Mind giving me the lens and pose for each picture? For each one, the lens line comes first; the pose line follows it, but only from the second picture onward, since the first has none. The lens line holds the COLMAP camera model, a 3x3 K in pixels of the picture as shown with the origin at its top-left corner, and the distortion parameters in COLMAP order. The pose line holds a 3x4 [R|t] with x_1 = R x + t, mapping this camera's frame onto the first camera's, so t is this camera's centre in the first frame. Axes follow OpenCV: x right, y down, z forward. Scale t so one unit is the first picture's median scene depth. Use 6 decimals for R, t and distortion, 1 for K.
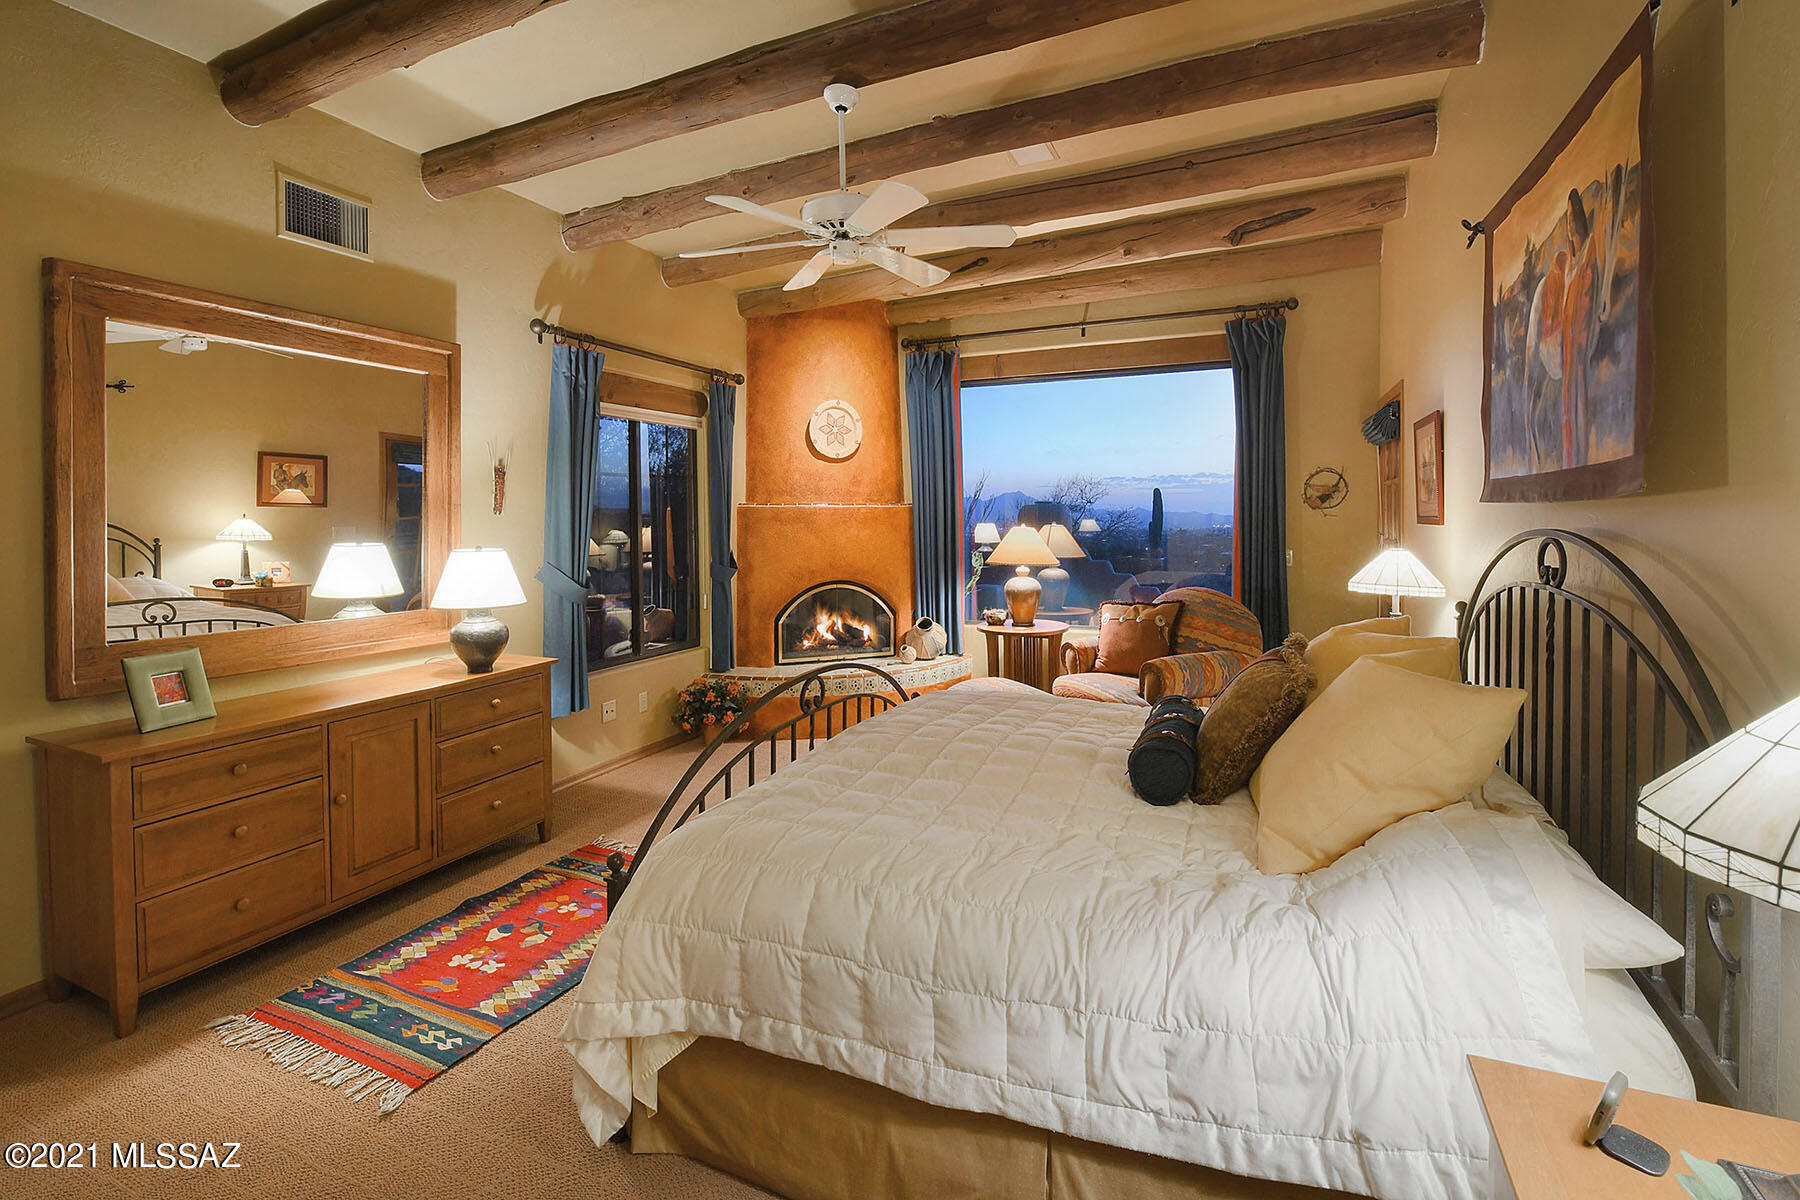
lens RADIAL K [[779.0, 0, 860.9], [0, 779.0, 525.1], [0, 0, 1]] dist [-0.011346, -0.000733]
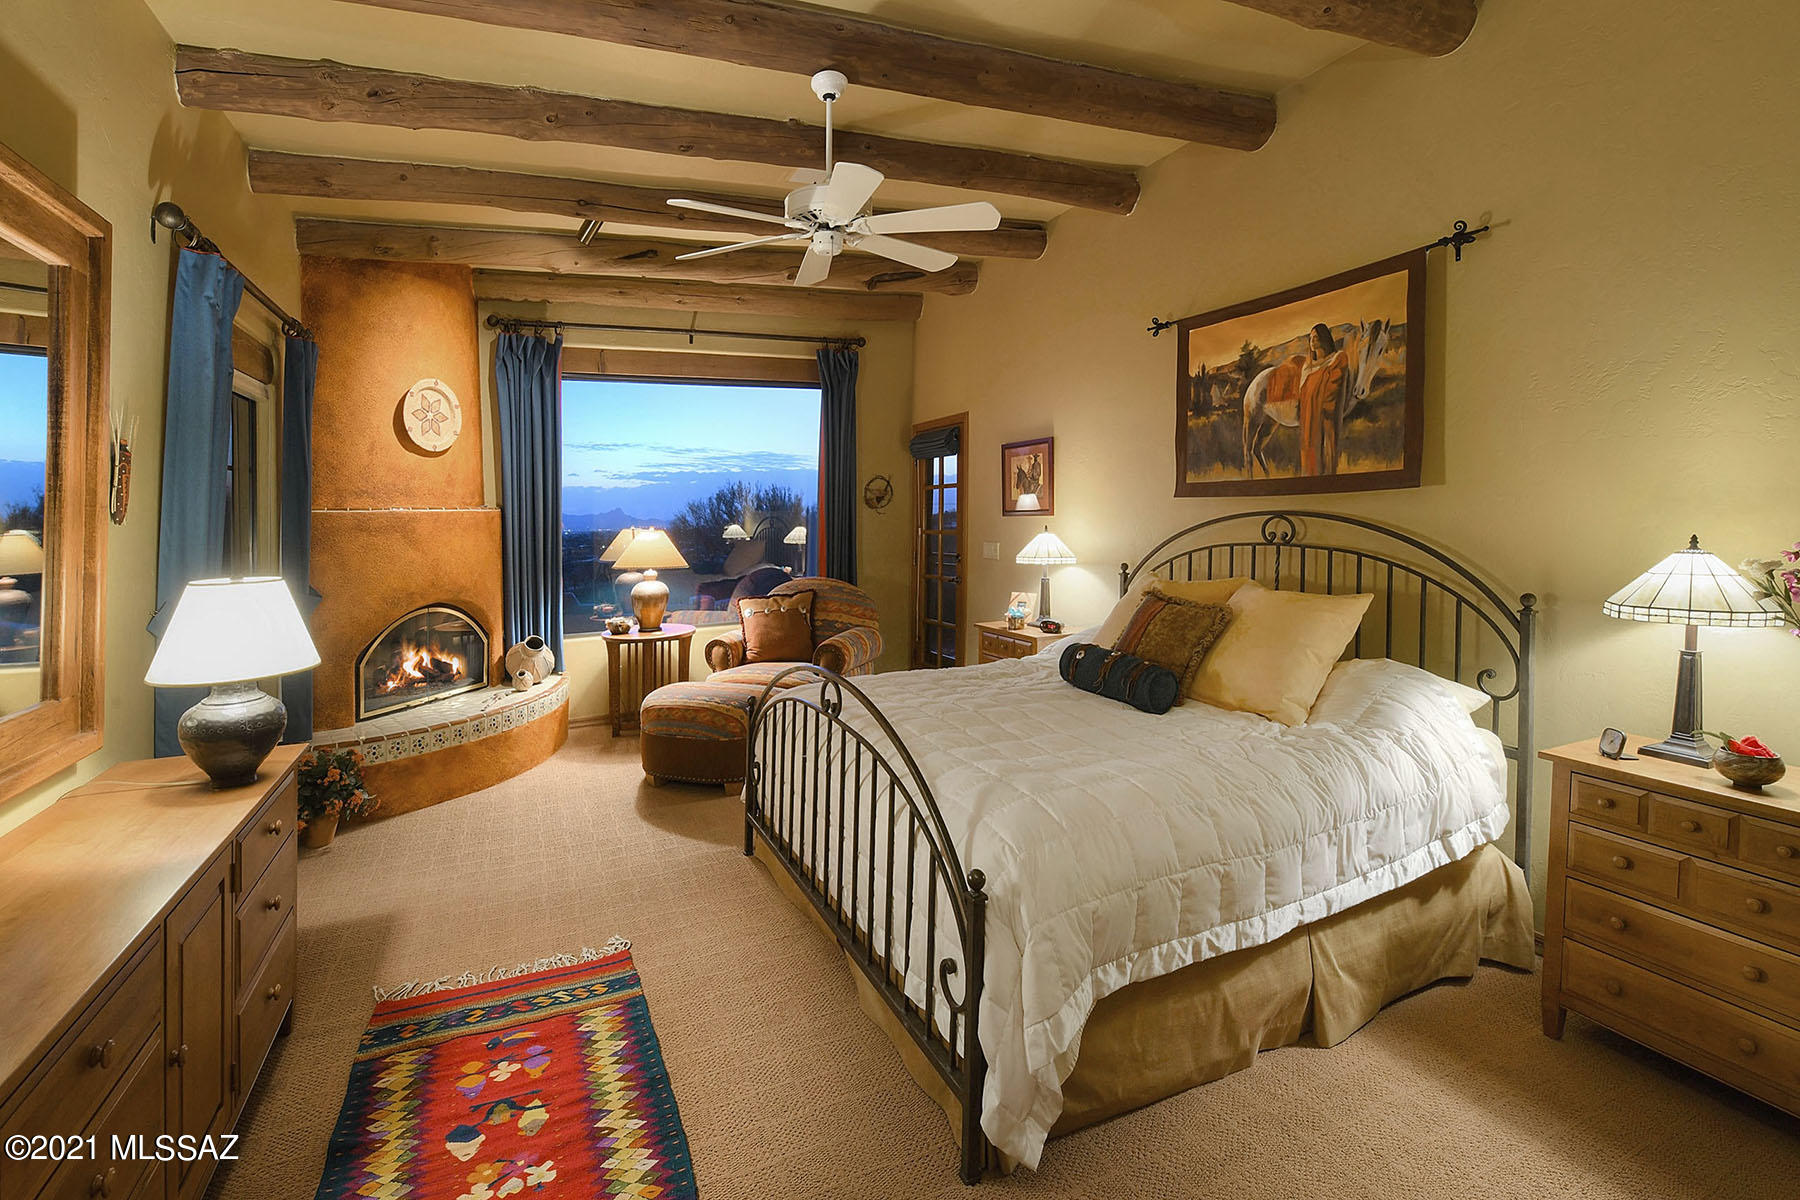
lens RADIAL K [[779.0, 0, 860.9], [0, 779.0, 525.1], [0, 0, 1]] dist [-0.011346, -0.000733]
pose [[0.704450, -0.023567, 0.709363, -0.324117], [0.030033, 0.999543, 0.003383, 0.001315], [-0.709118, 0.018921, 0.704836, 0.133084]]
